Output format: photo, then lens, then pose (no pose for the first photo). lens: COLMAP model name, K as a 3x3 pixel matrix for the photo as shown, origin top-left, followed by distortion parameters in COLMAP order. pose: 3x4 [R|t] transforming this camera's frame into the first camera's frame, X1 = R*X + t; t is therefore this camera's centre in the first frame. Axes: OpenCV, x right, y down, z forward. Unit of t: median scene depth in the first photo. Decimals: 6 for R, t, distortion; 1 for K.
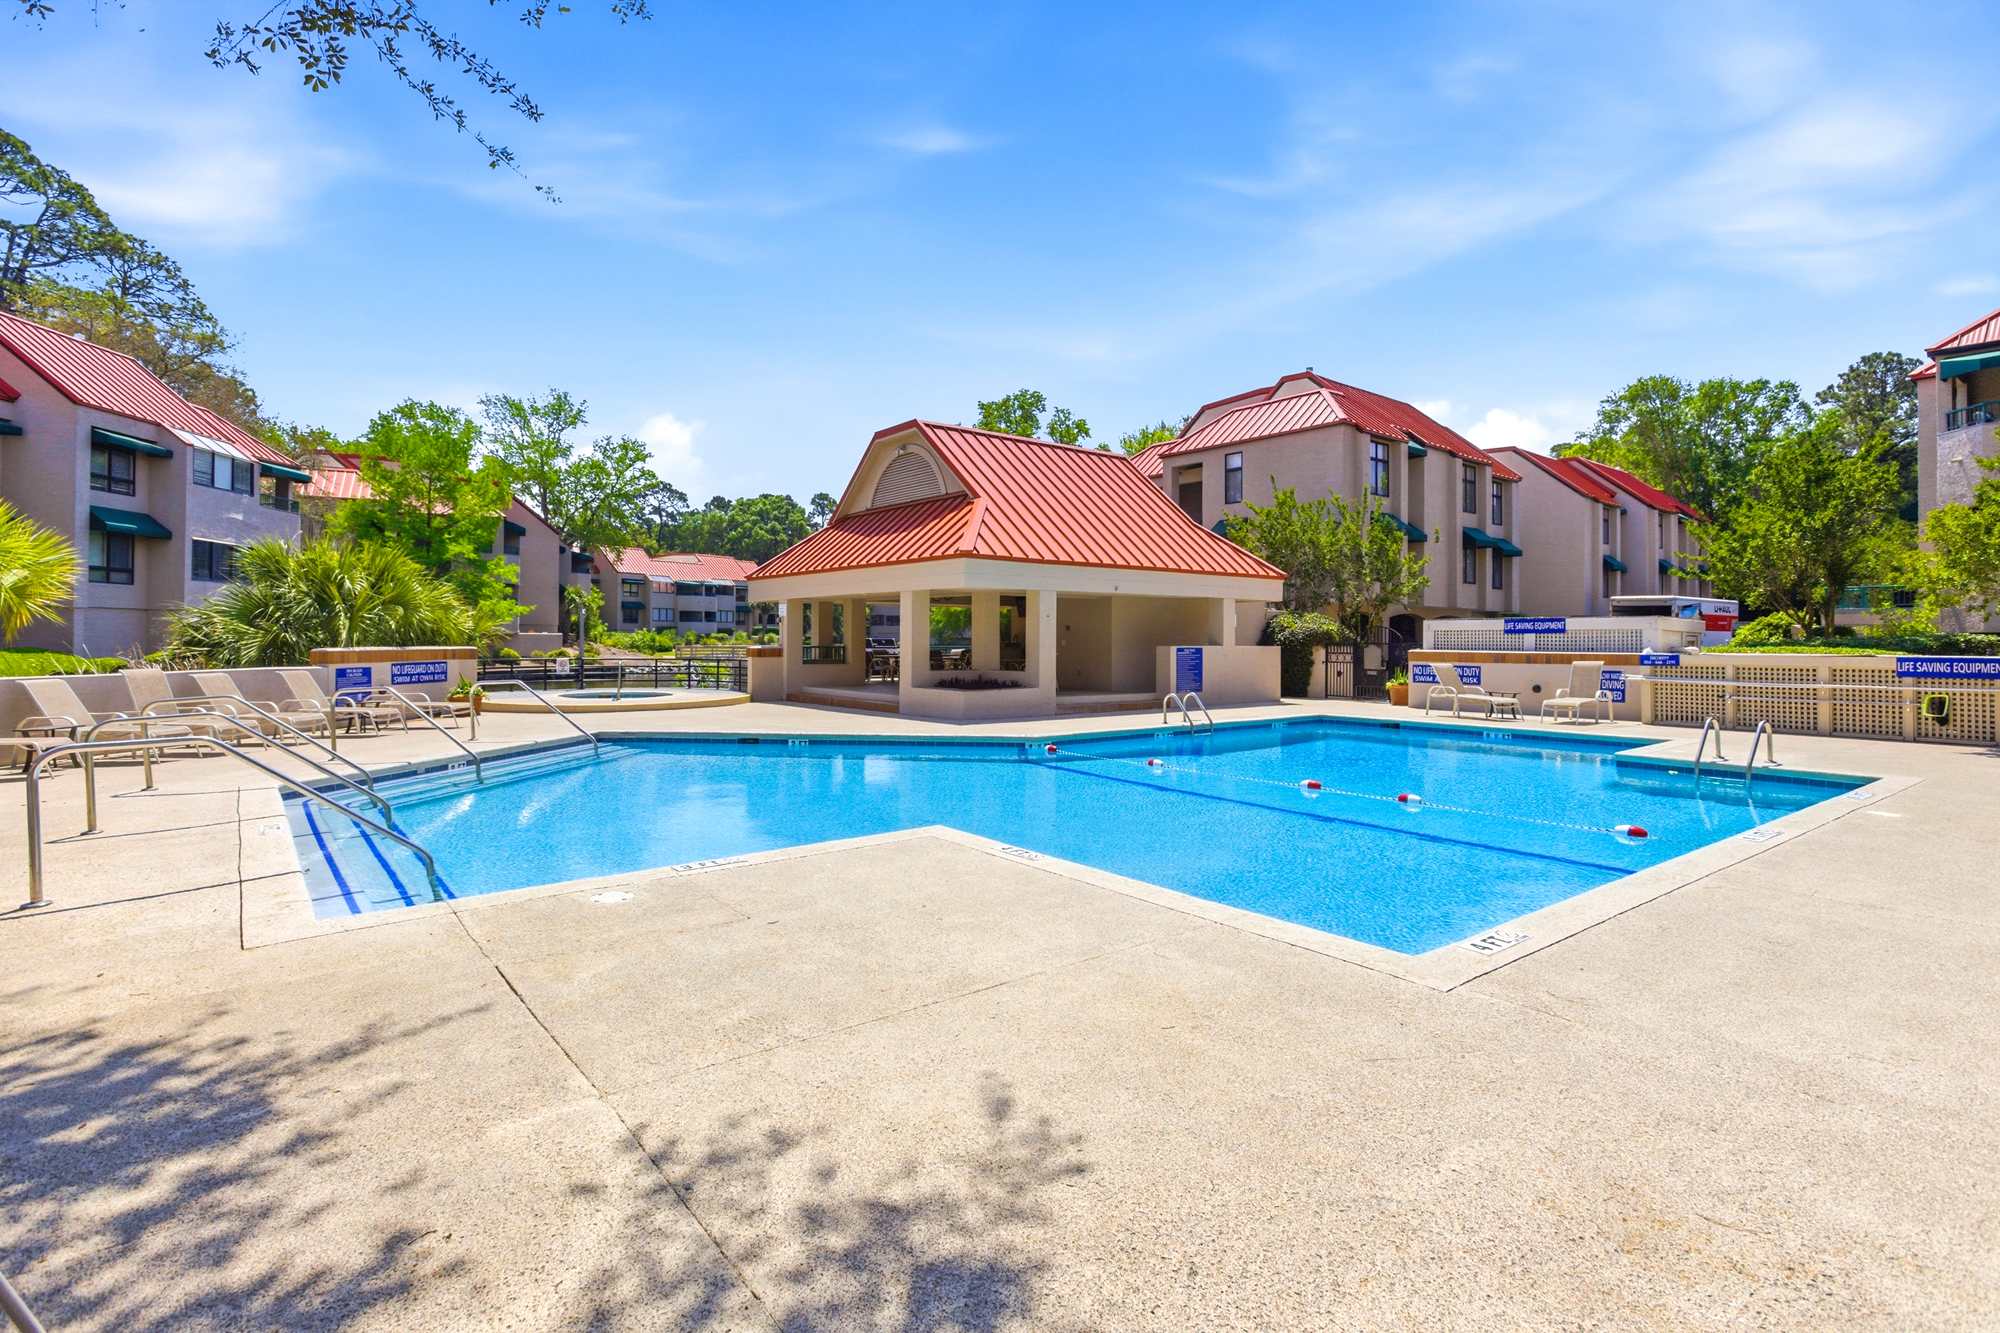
lens RADIAL K [[962.2, 0, 992.6], [0, 962.2, 631.1], [0, 0, 1]] dist [0.018015, -0.001085]
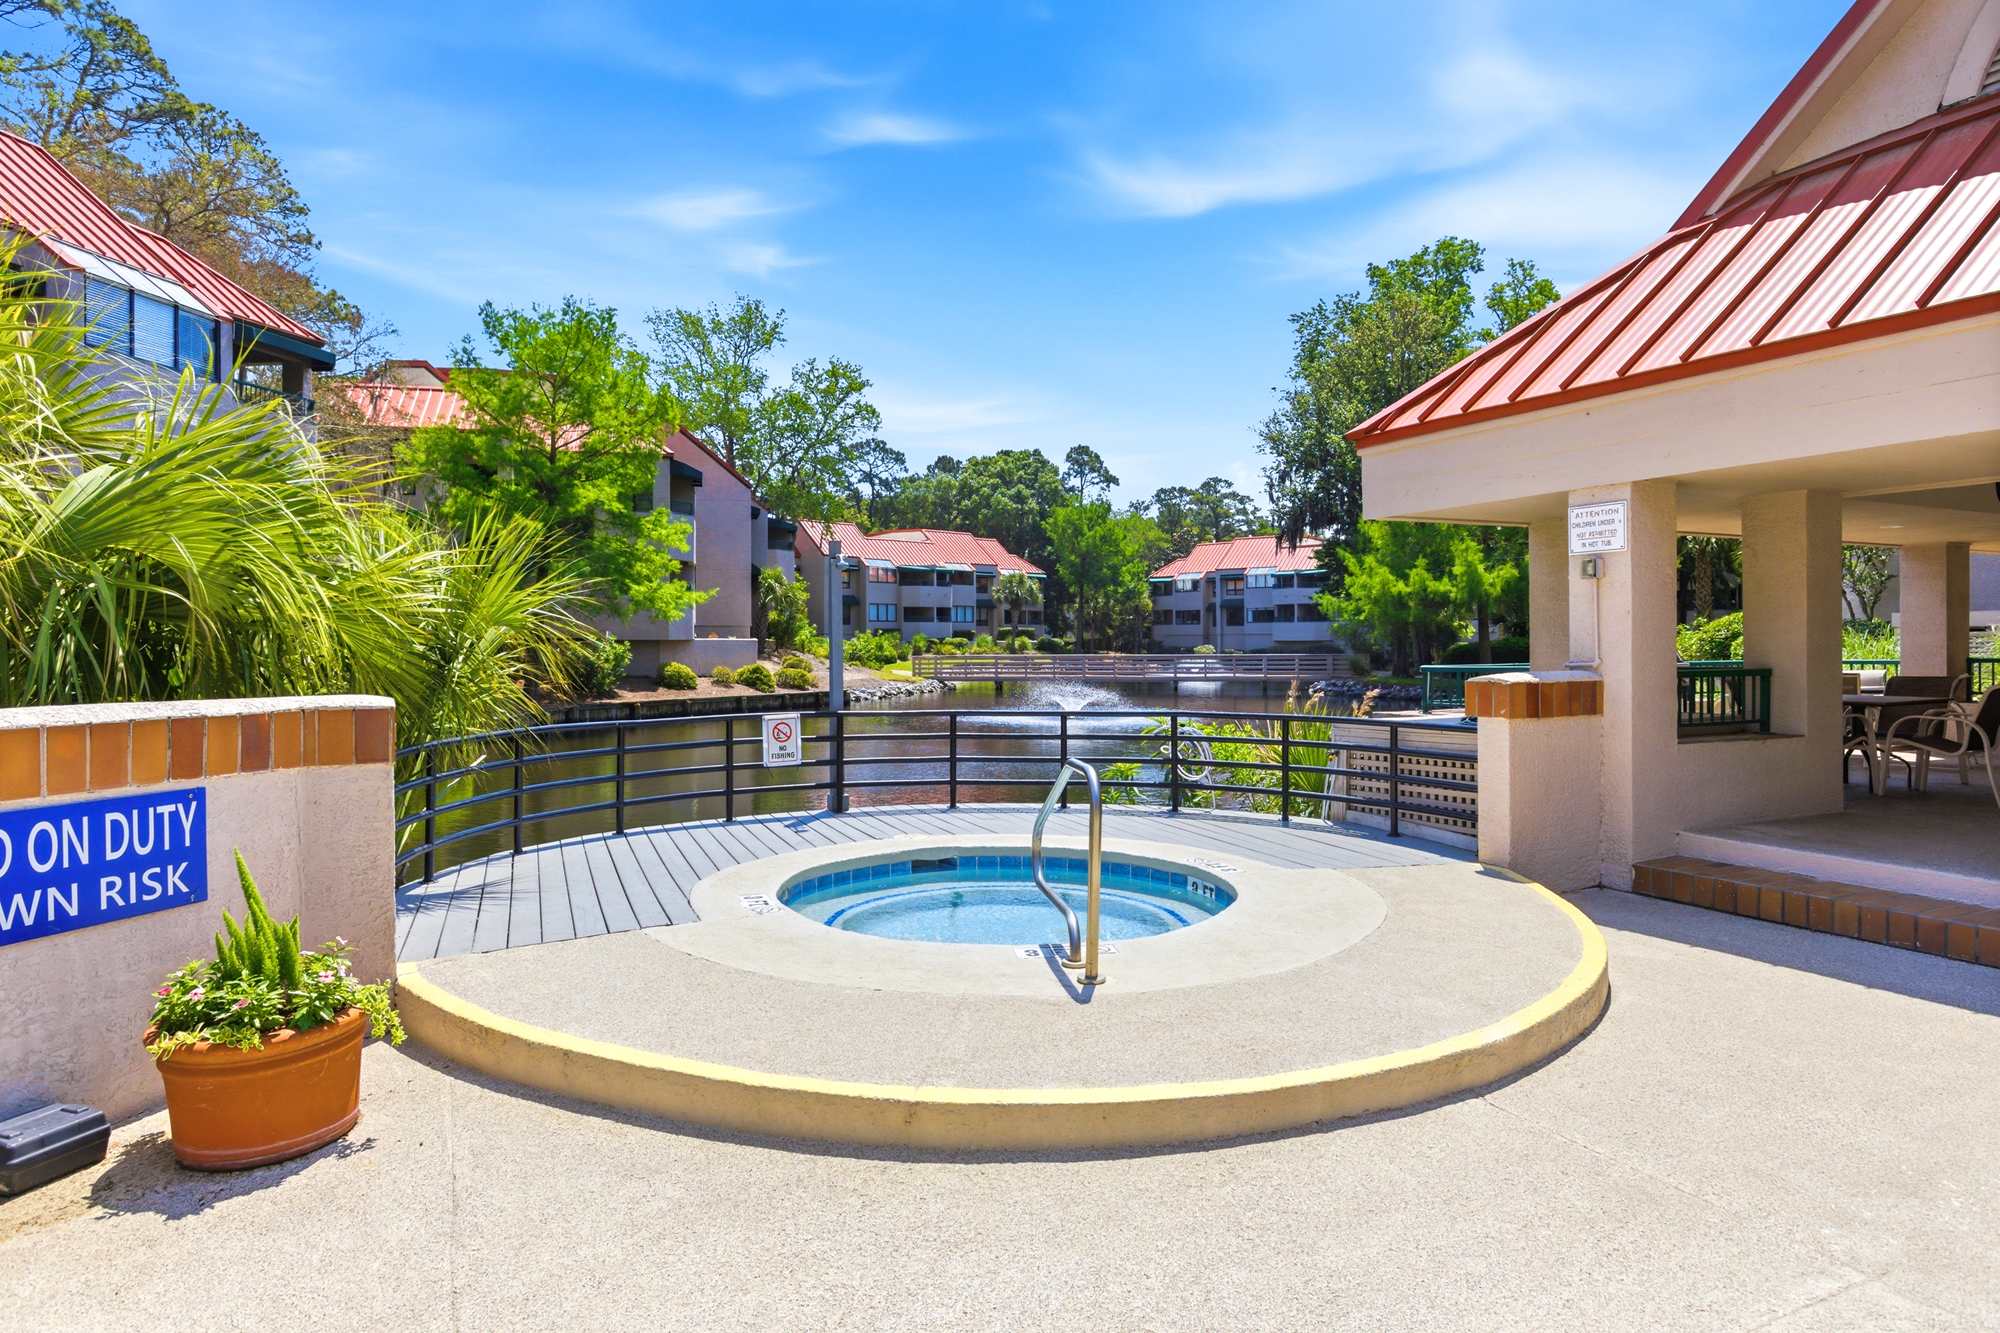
lens RADIAL K [[1175.8, 0, 1007.3], [0, 1175.8, 644.6], [0, 0, 1]] dist [-0.004597, 0.004684]
pose [[0.978987, -0.008868, -0.203732, -0.086576], [0.010726, 0.999910, 0.008019, 0.001305], [0.203642, -0.010036, 0.978994, 0.187835]]
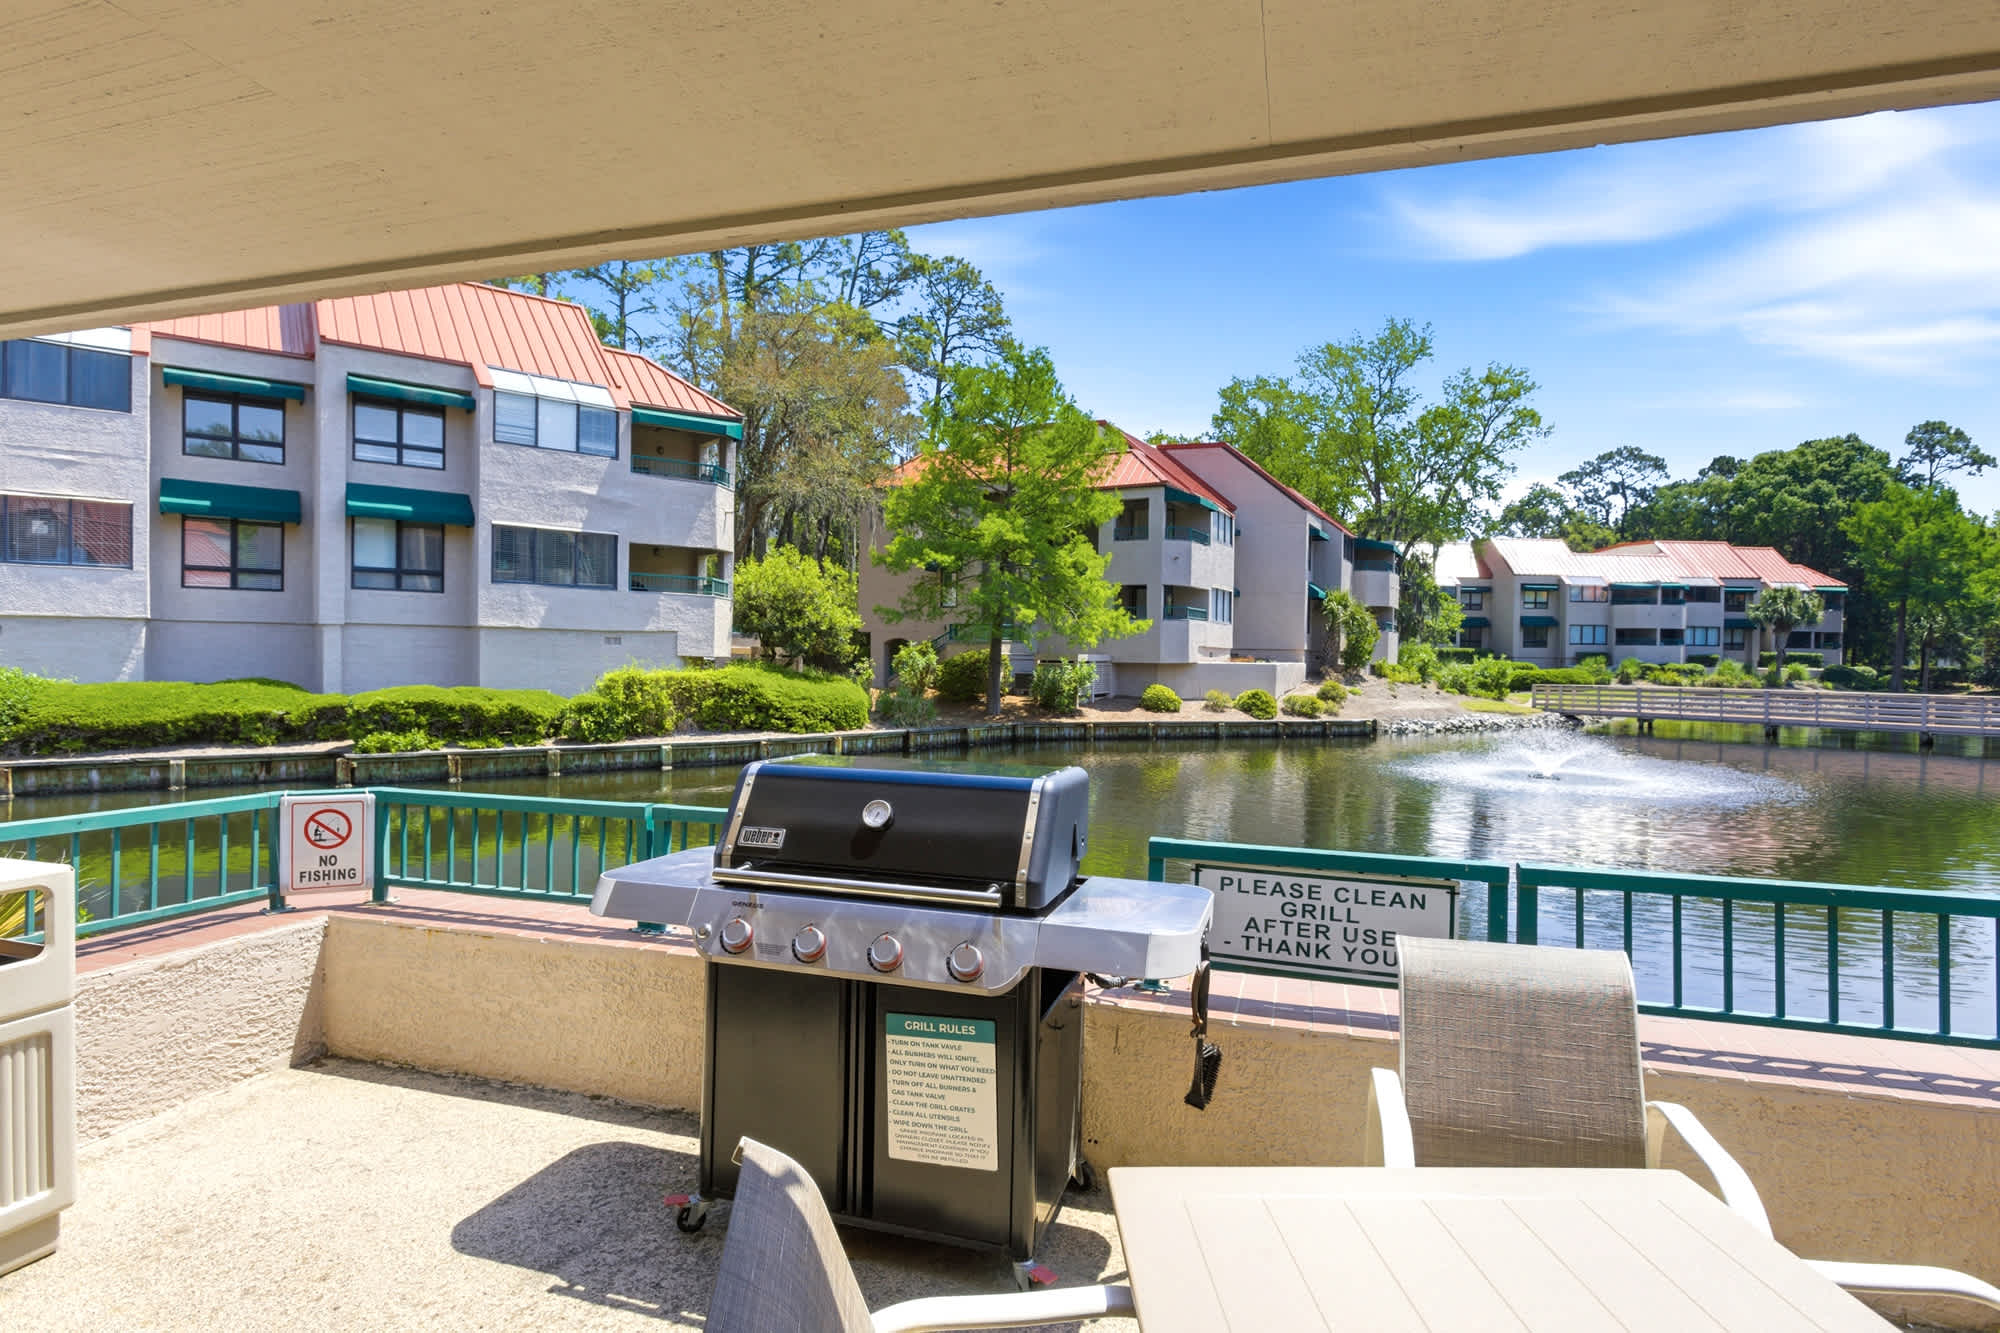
lens RADIAL K [[1015.7, 0, 994.6], [0, 1015.7, 661.8], [0, 0, 1]] dist [-0.005976, 0.000935]
pose [[0.580171, 0.006785, -0.814466, -0.012571], [-0.003789, 0.999977, 0.005631, -0.000842], [0.814486, -0.000181, 0.580184, 0.327860]]
